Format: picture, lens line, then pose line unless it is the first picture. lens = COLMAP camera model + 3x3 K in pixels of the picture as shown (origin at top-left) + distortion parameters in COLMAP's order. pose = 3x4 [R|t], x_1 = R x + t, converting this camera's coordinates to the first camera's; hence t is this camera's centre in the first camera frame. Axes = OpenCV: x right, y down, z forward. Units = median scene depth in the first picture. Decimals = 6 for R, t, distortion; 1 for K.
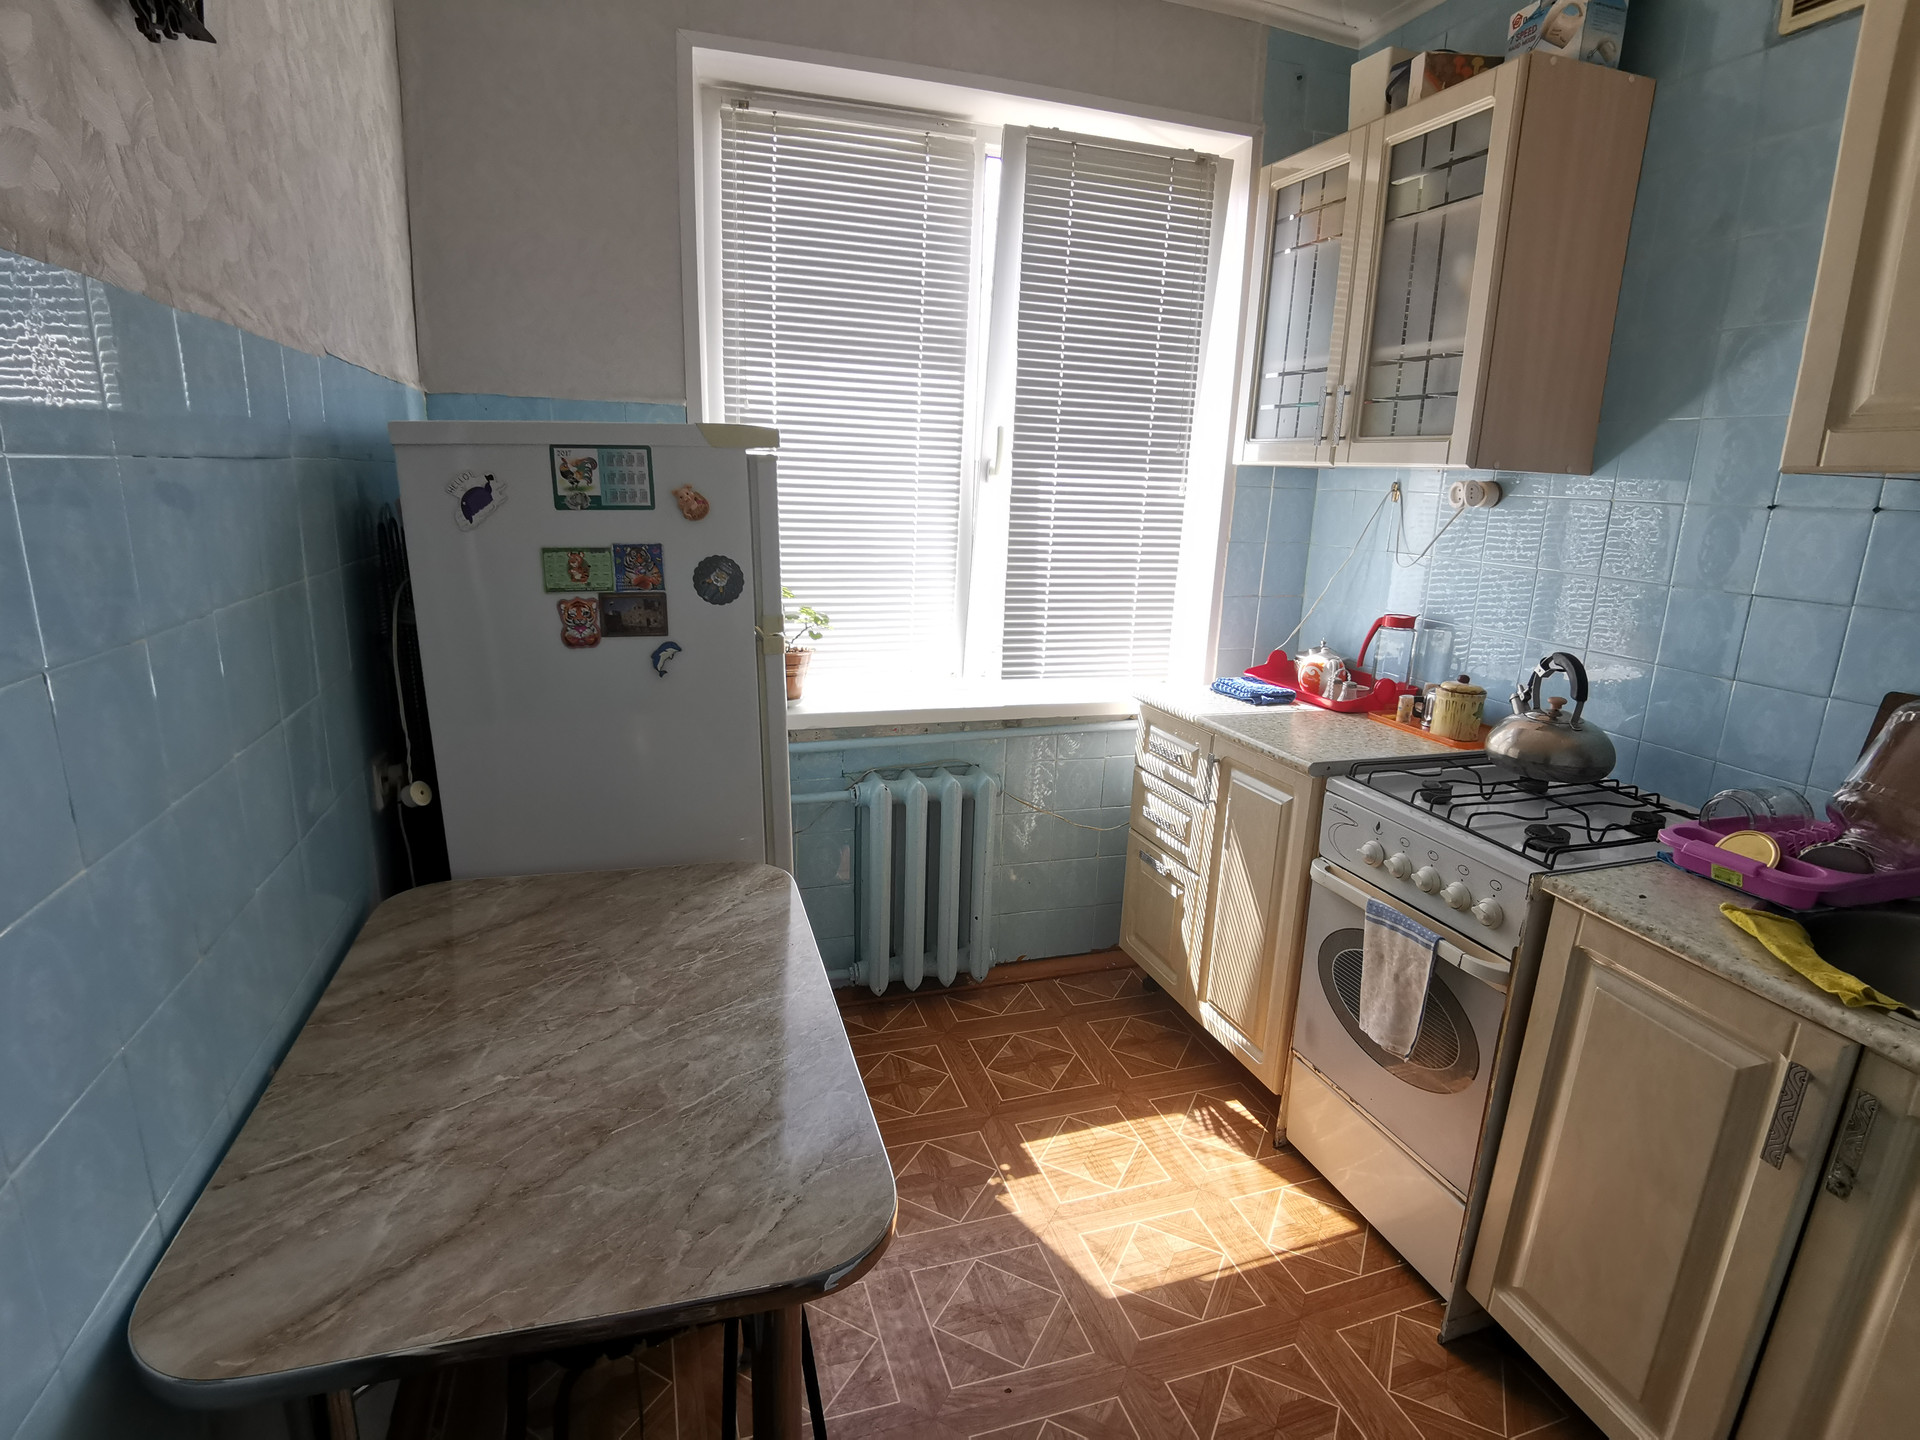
lens RADIAL K [[965.7, 0, 960.0], [0, 965.7, 720.0], [0, 0, 1]] dist [-0.044297, 0.002849]
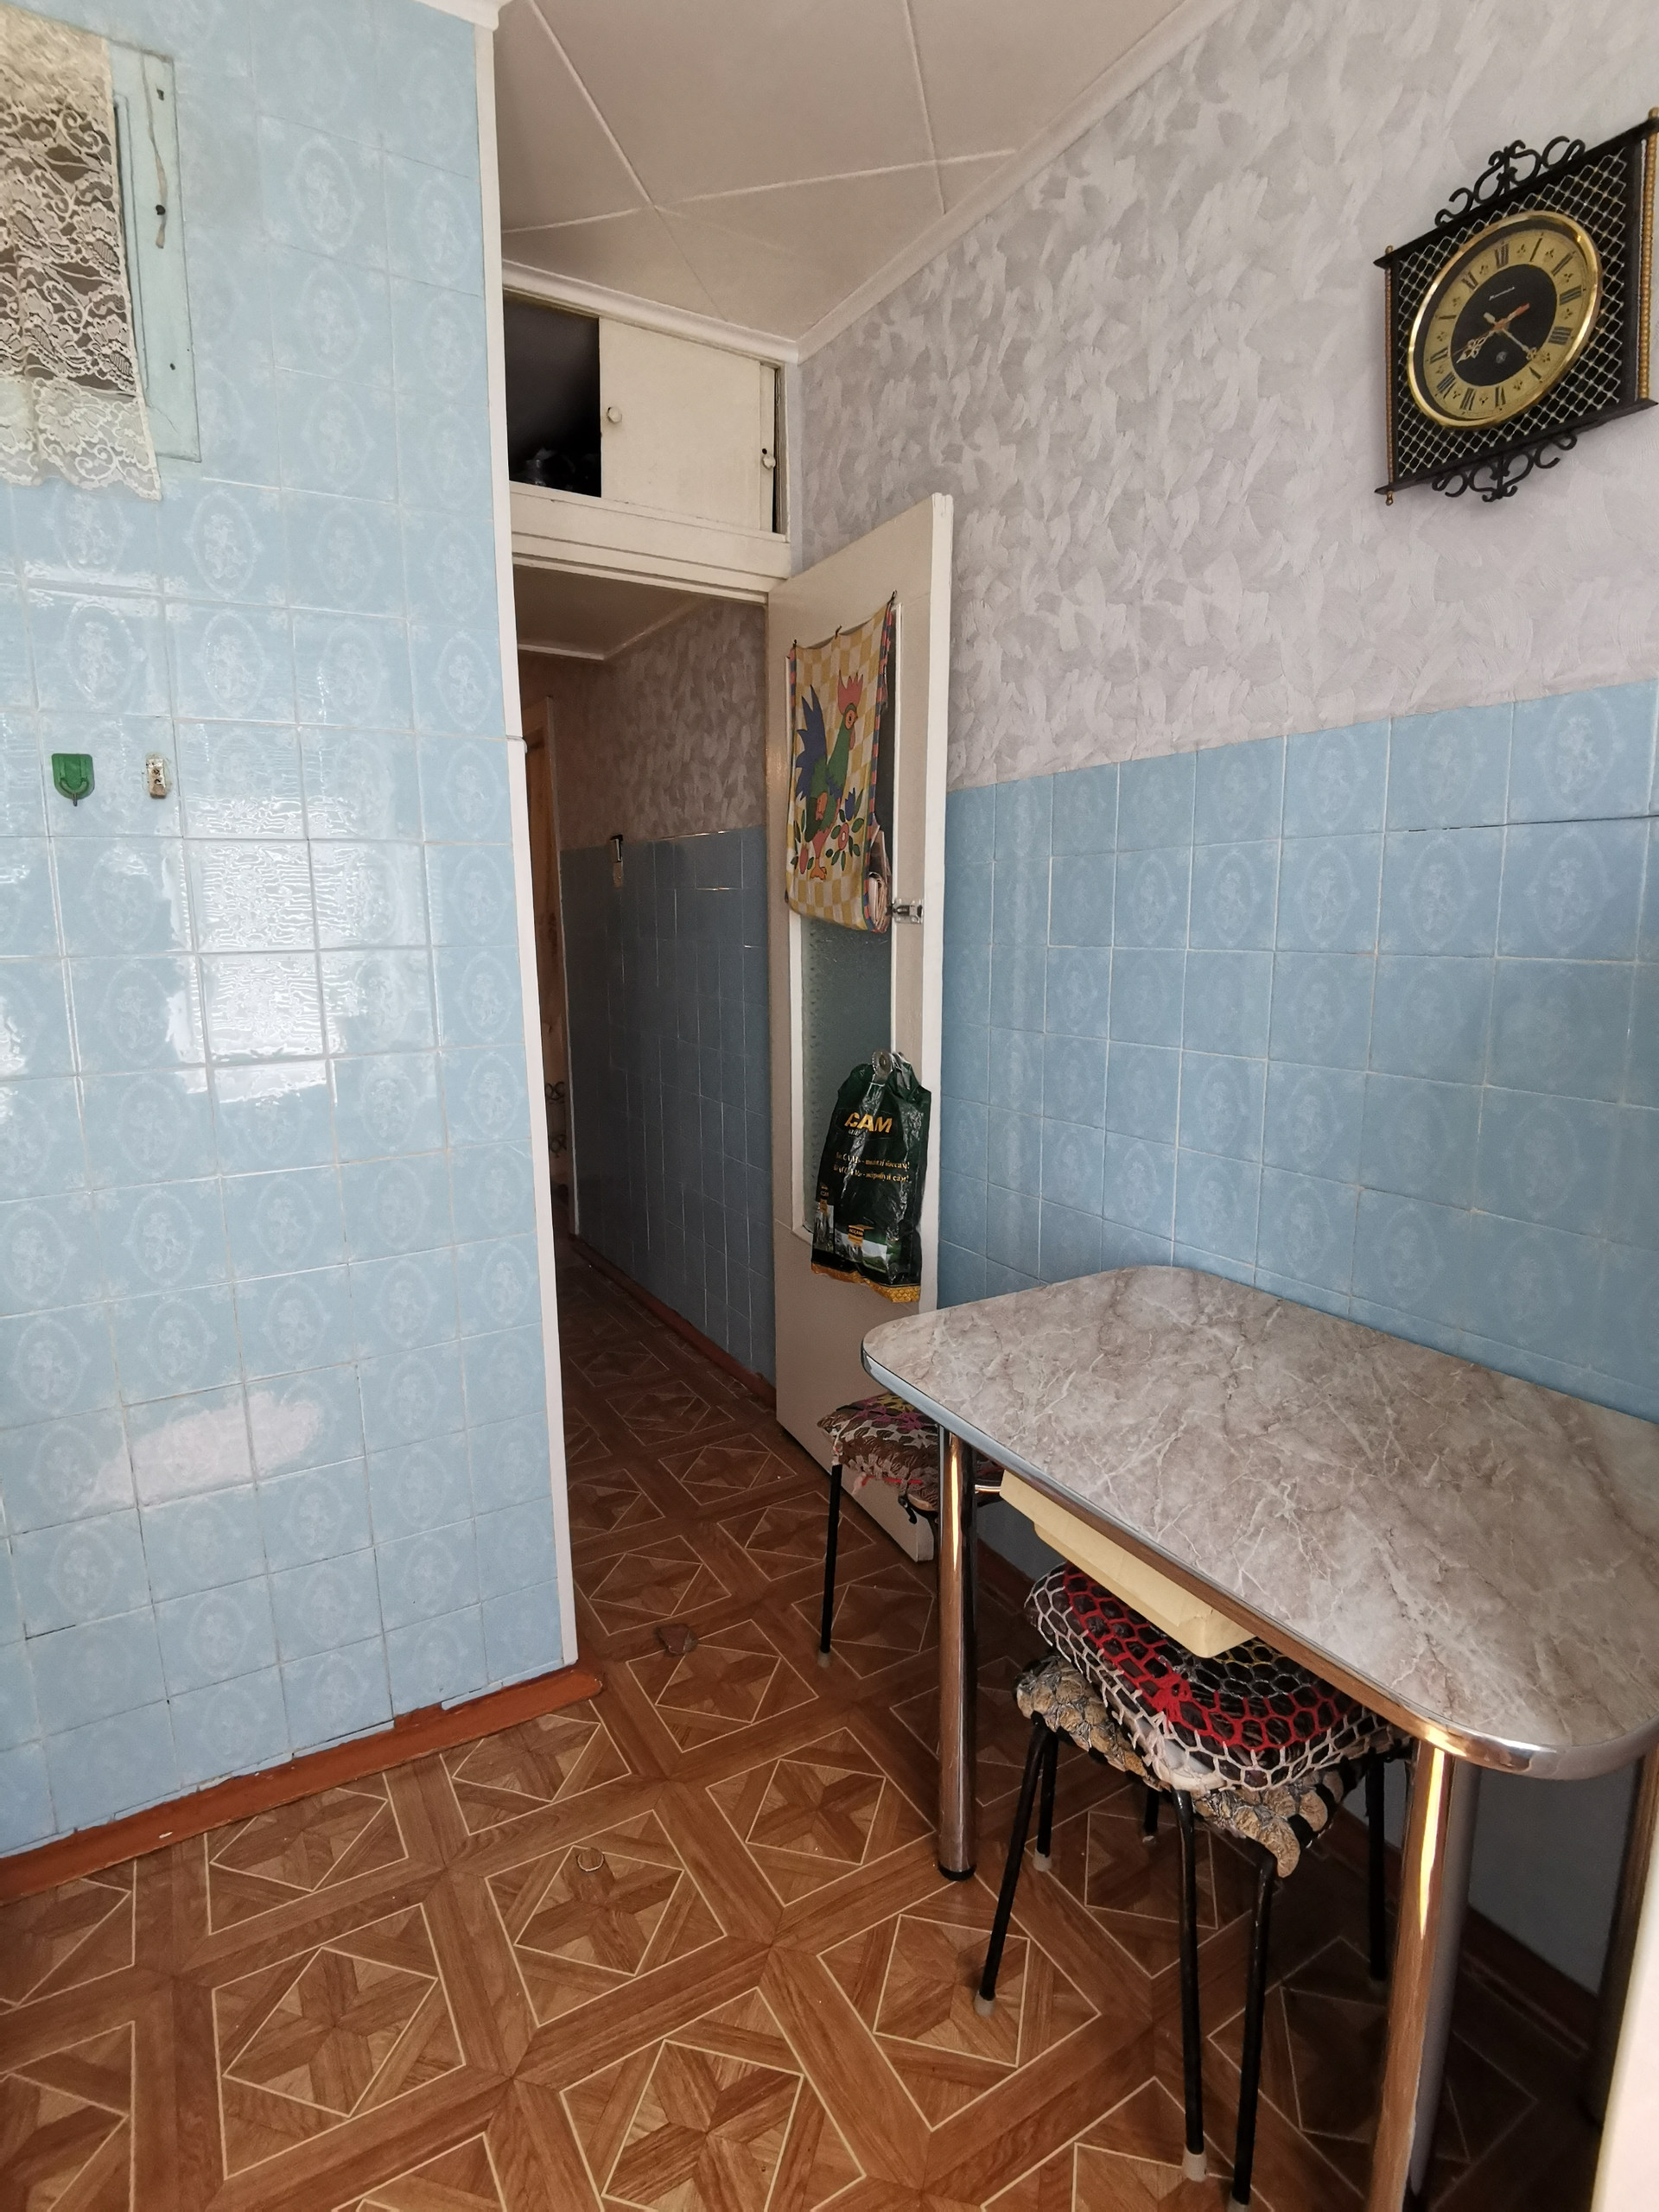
lens RADIAL K [[1104.0, 0, 830.0], [0, 1104.0, 1094.8], [0, 0, 1]] dist [-0.011970, -0.033064]
pose [[-0.974656, 0.008827, -0.223533, 0.171136], [-0.079327, 0.920653, 0.382238, -0.227427], [0.209170, 0.390283, -0.896620, 1.167677]]
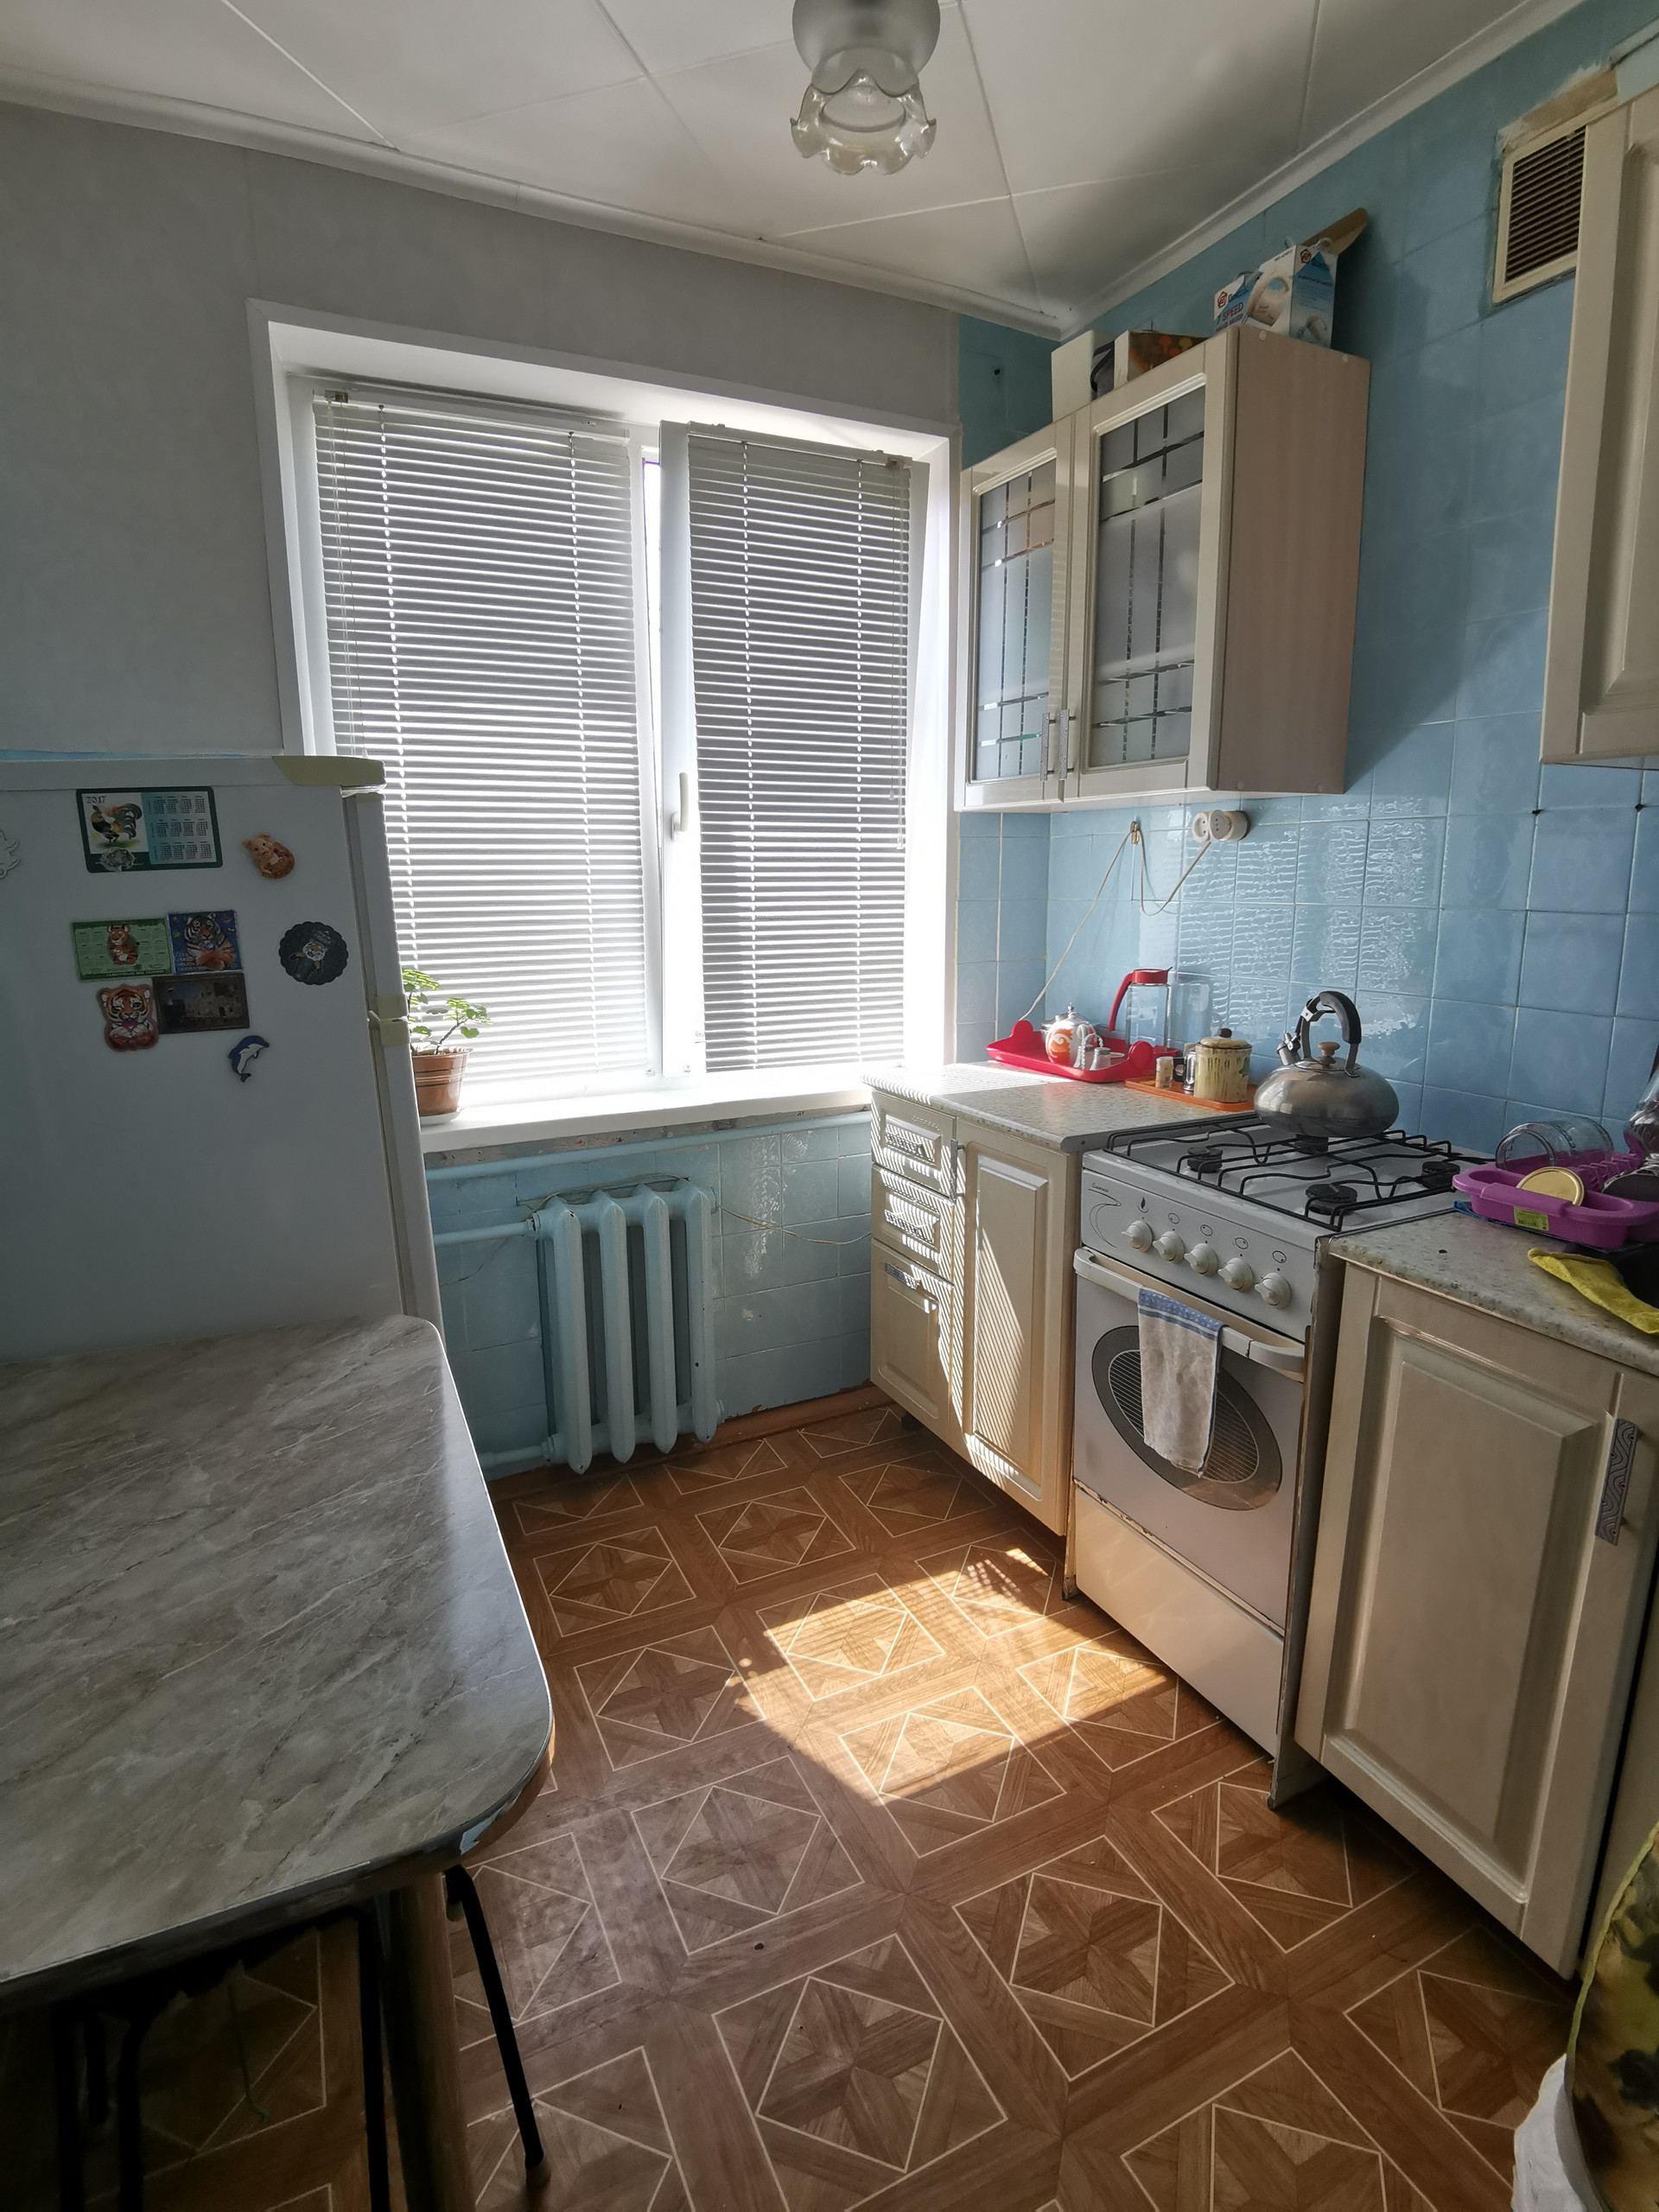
lens RADIAL K [[1104.0, 0, 830.0], [0, 1104.0, 1094.8], [0, 0, 1]] dist [-0.011970, -0.033064]
pose [[0.989121, -0.068706, 0.130075, 0.036666], [0.074364, 0.996463, -0.039145, 0.031931], [-0.126926, 0.048392, 0.990731, 0.051068]]
